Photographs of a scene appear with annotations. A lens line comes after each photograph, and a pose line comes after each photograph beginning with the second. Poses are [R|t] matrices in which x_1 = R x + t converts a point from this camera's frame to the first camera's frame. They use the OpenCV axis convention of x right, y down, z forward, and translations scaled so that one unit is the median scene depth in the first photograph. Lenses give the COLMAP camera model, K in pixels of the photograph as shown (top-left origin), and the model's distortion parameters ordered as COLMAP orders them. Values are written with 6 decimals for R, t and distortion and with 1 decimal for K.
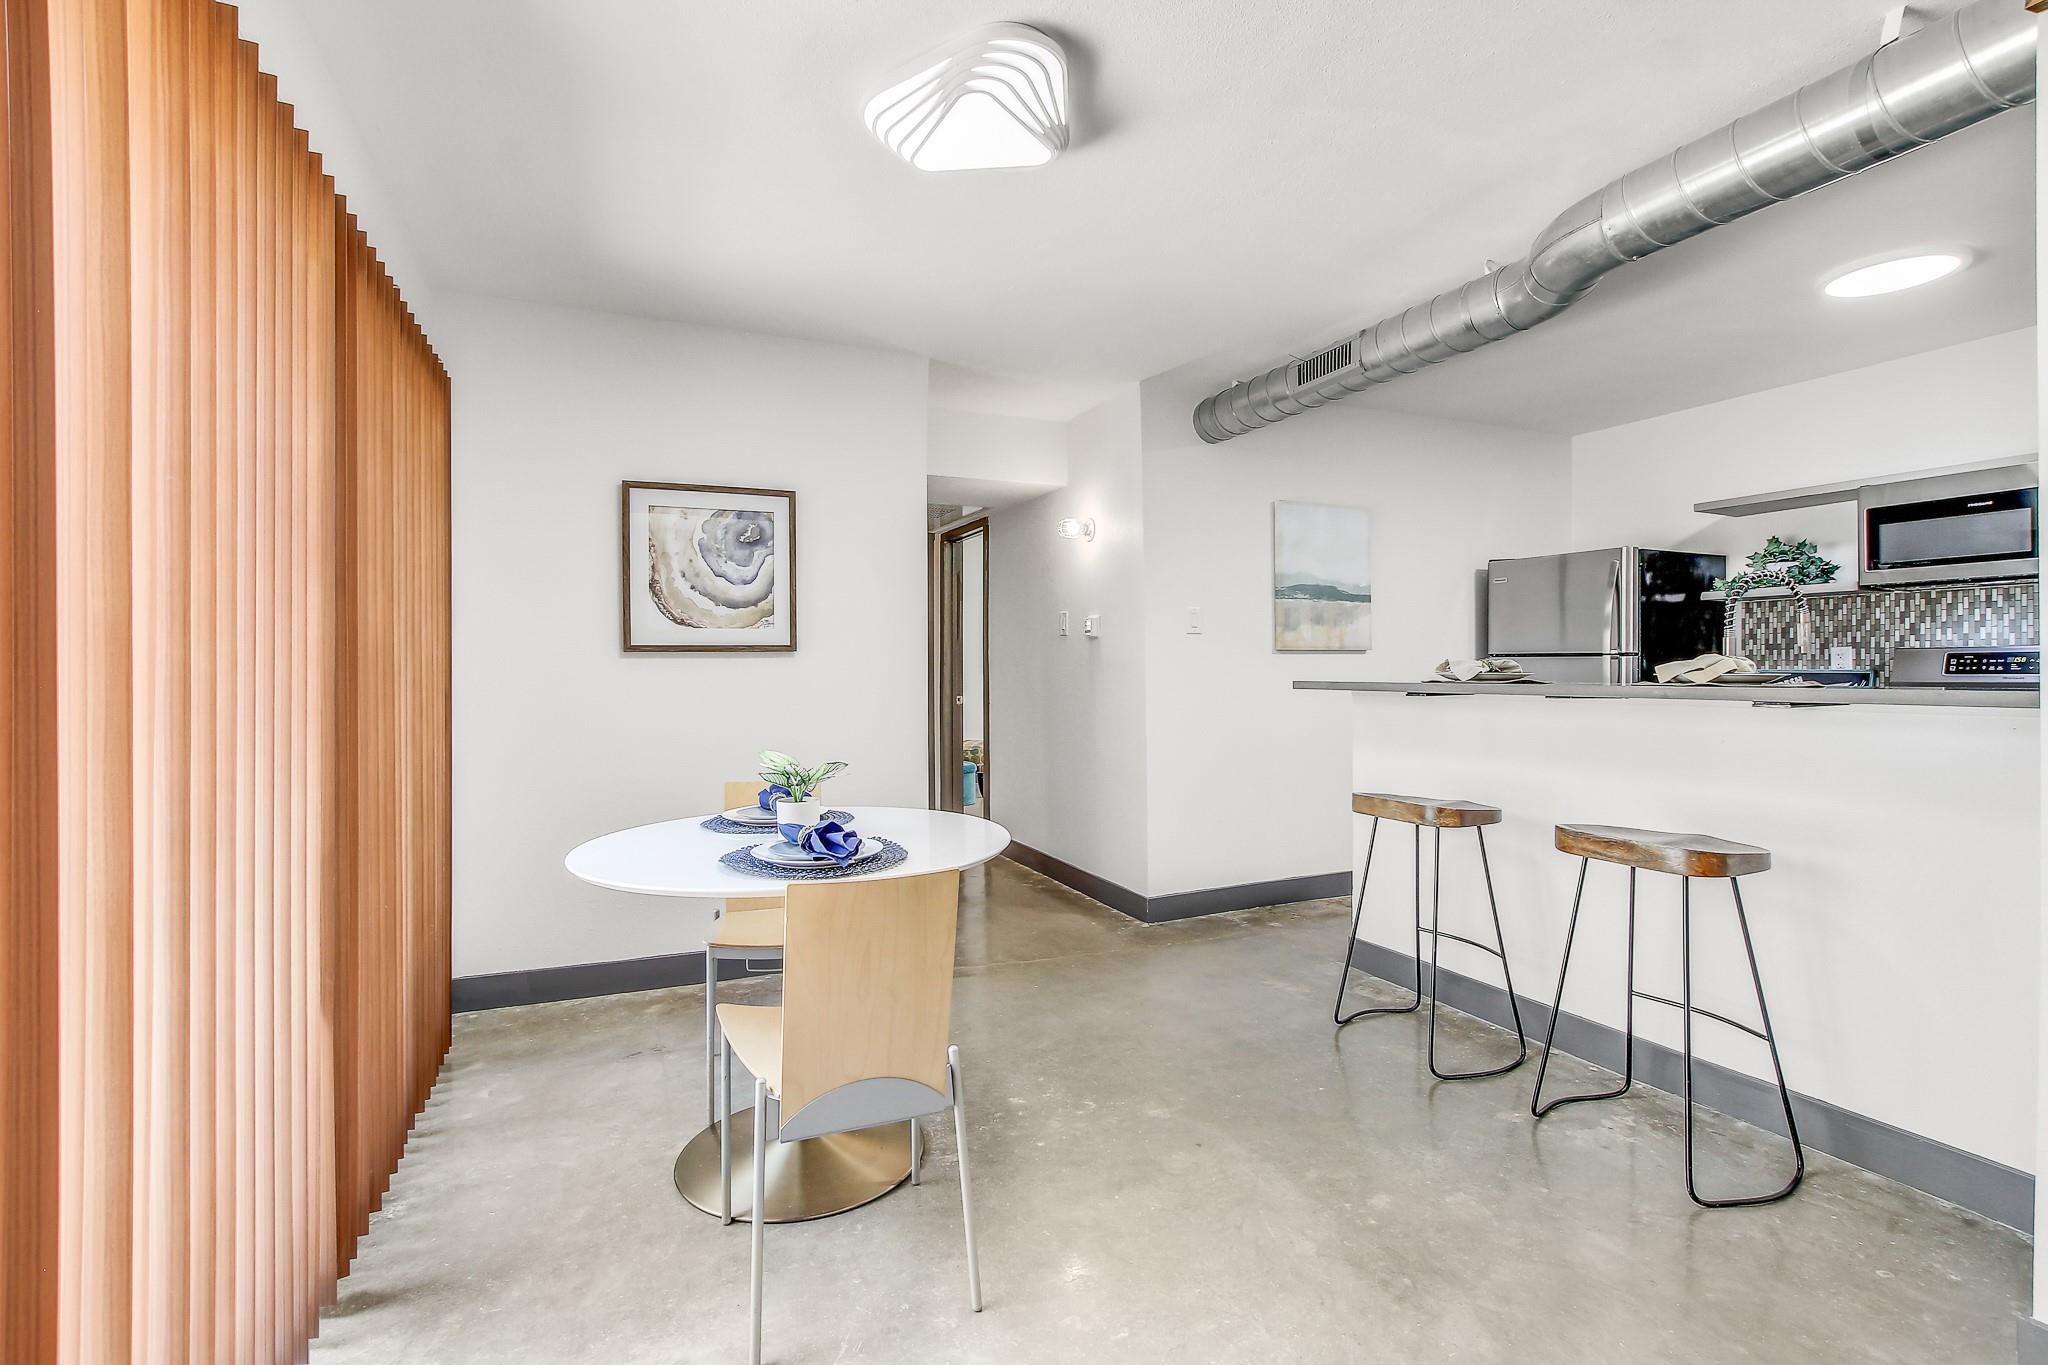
lens RADIAL K [[944.5, 0, 1016.7], [0, 944.5, 662.5], [0, 0, 1]] dist [-0.011880, 0.004343]
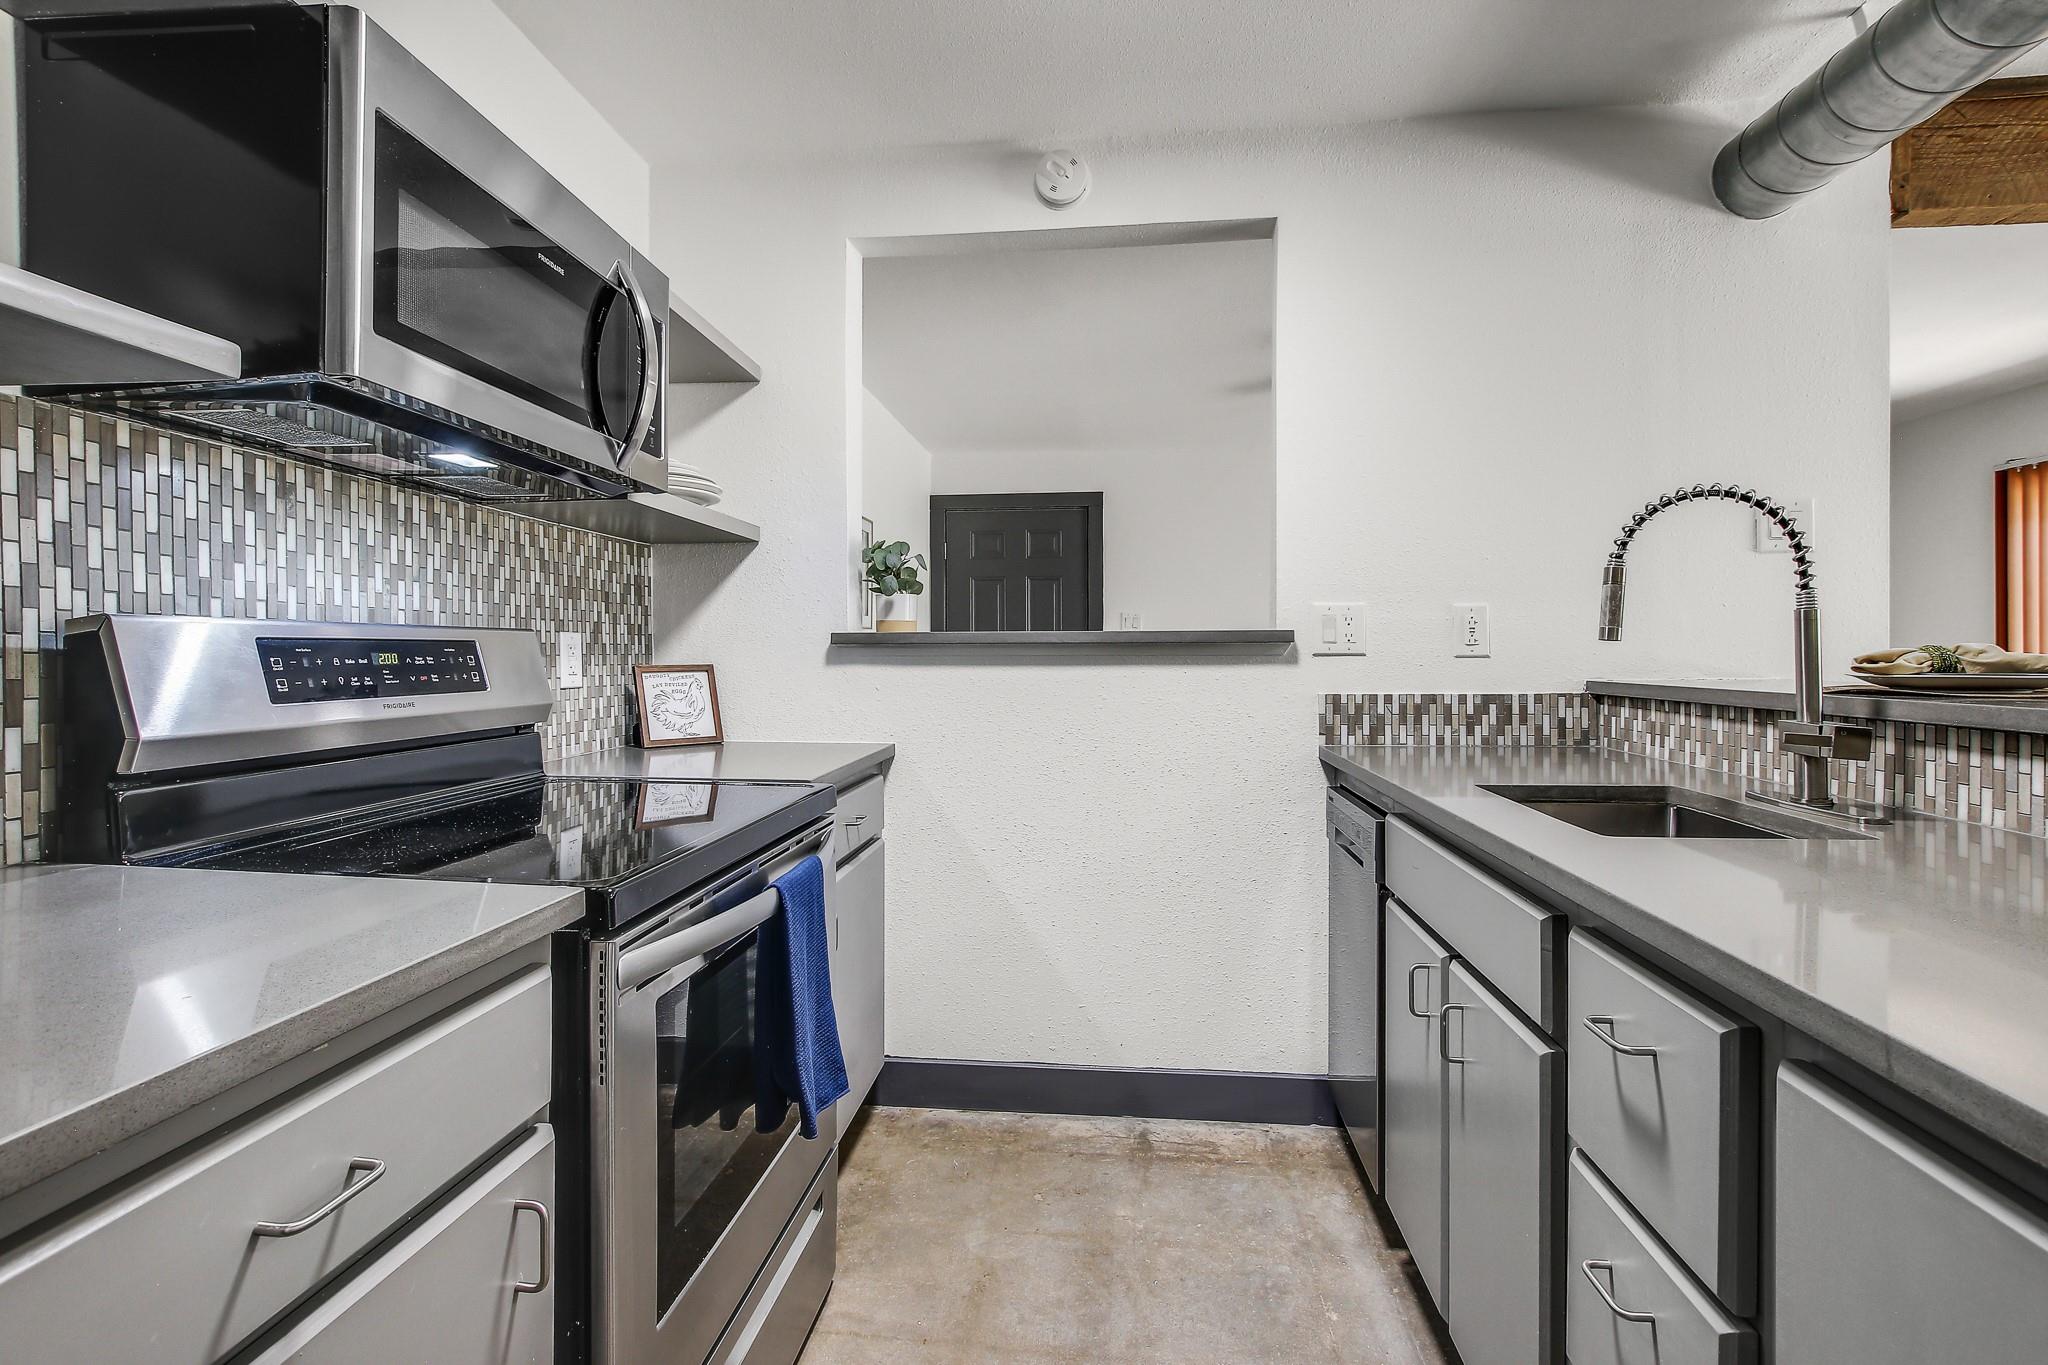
lens RADIAL K [[944.5, 0, 1018.8], [0, 944.5, 655.7], [0, 0, 1]] dist [-0.011880, 0.004343]
pose [[-0.869494, 0.008712, 0.493867, 0.643537], [0.005994, 0.999957, -0.007087, -0.000072], [-0.493907, -0.003201, -0.869509, 1.212254]]
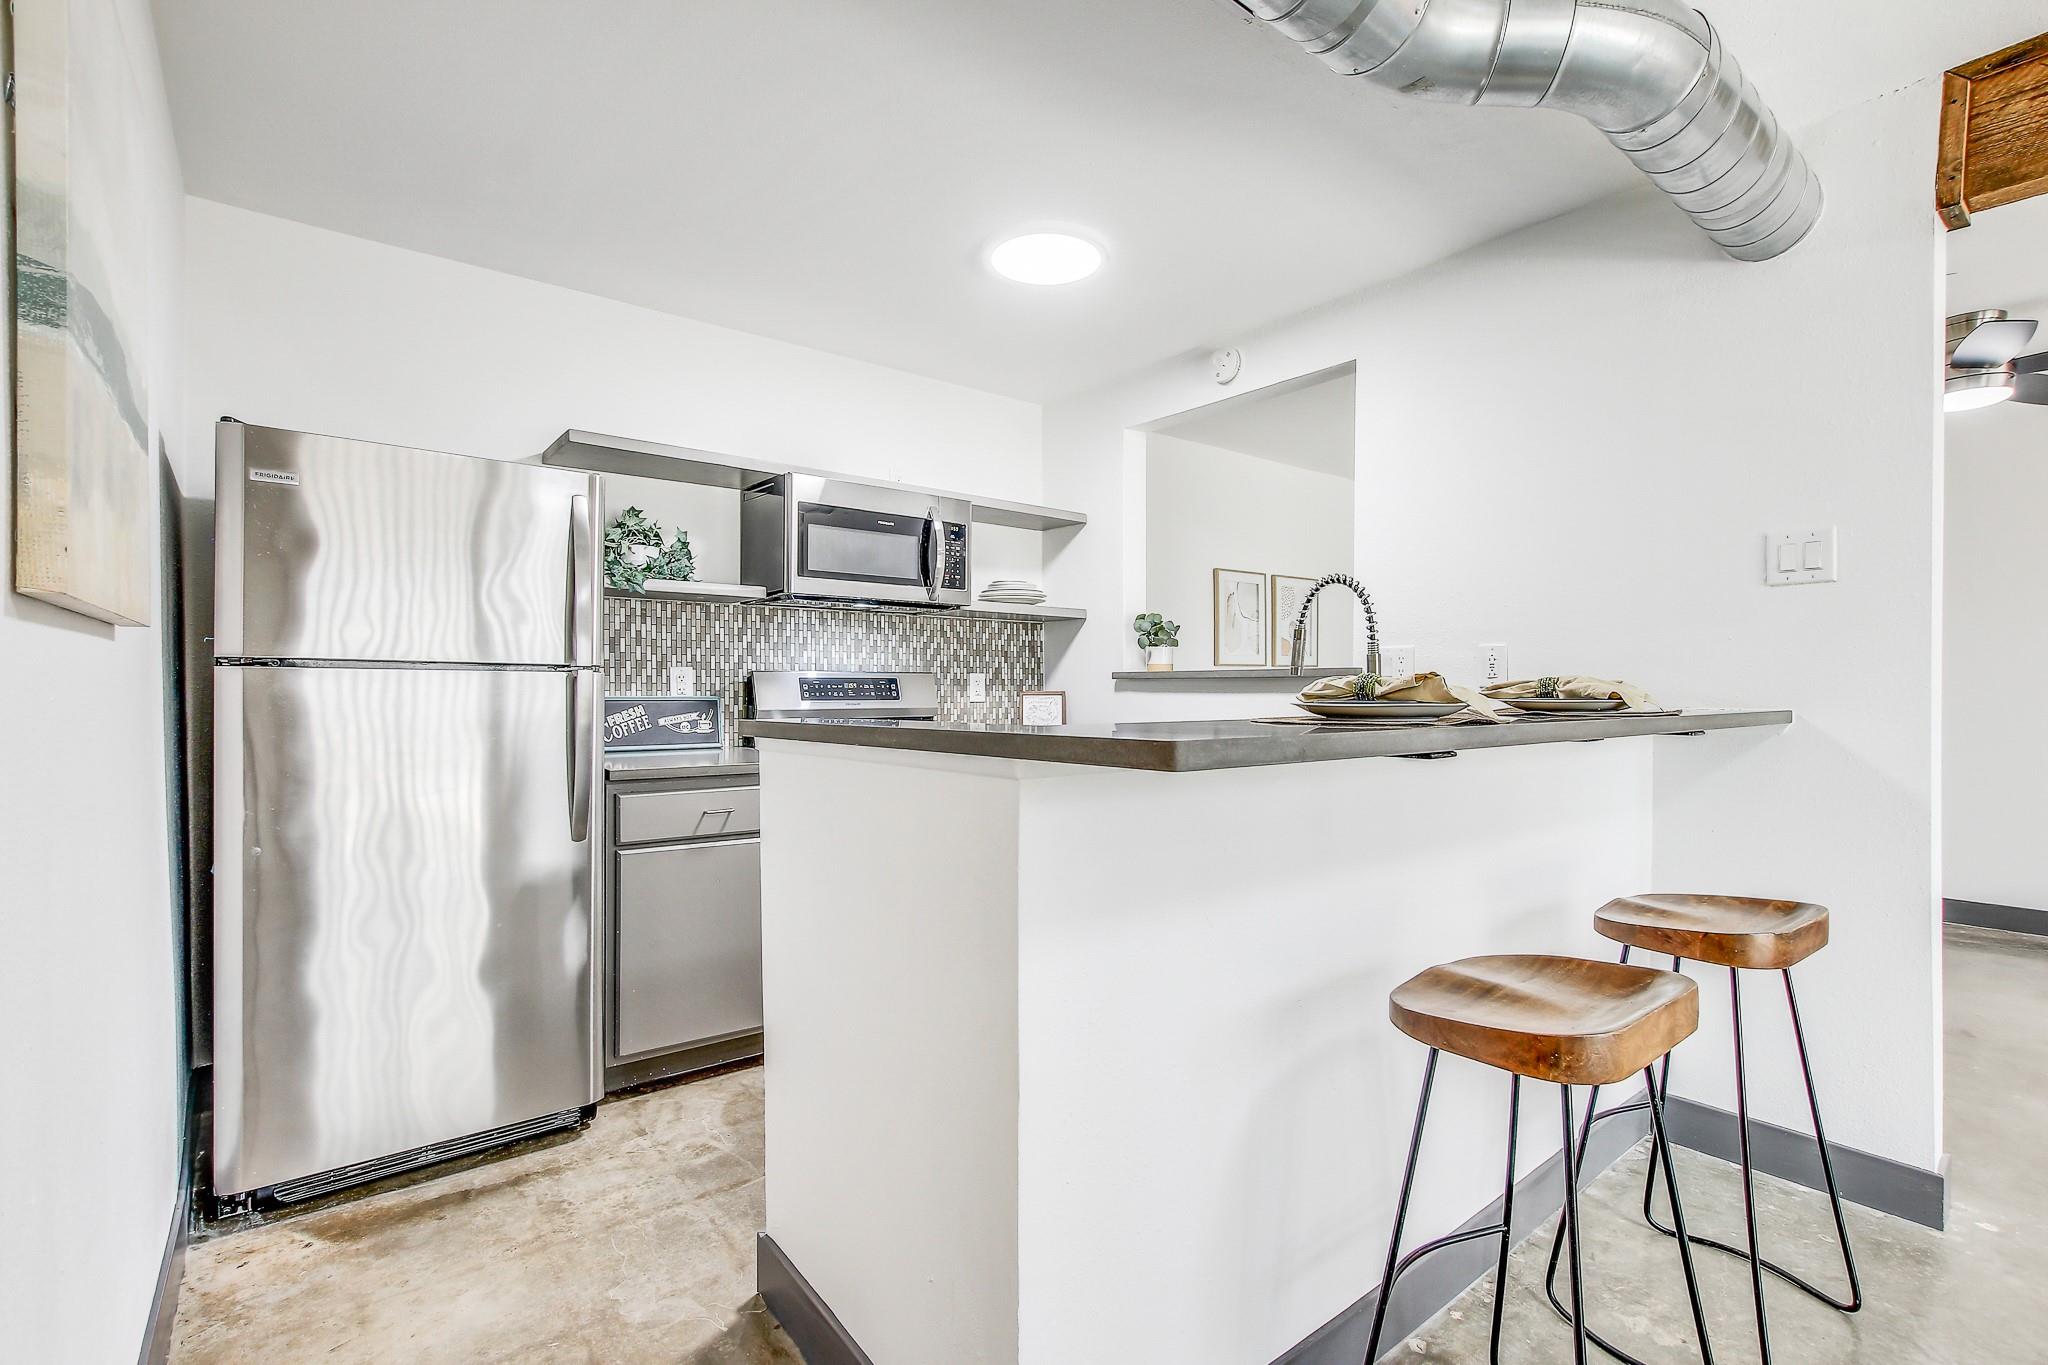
lens RADIAL K [[944.5, 0, 1018.9], [0, 944.5, 687.3], [0, 0, 1]] dist [-0.011880, 0.004343]
pose [[-0.258631, 0.010131, 0.965923, 0.059437], [-0.005371, 0.999914, -0.011925, 0.009555], [-0.965961, -0.008272, -0.258555, 1.086759]]
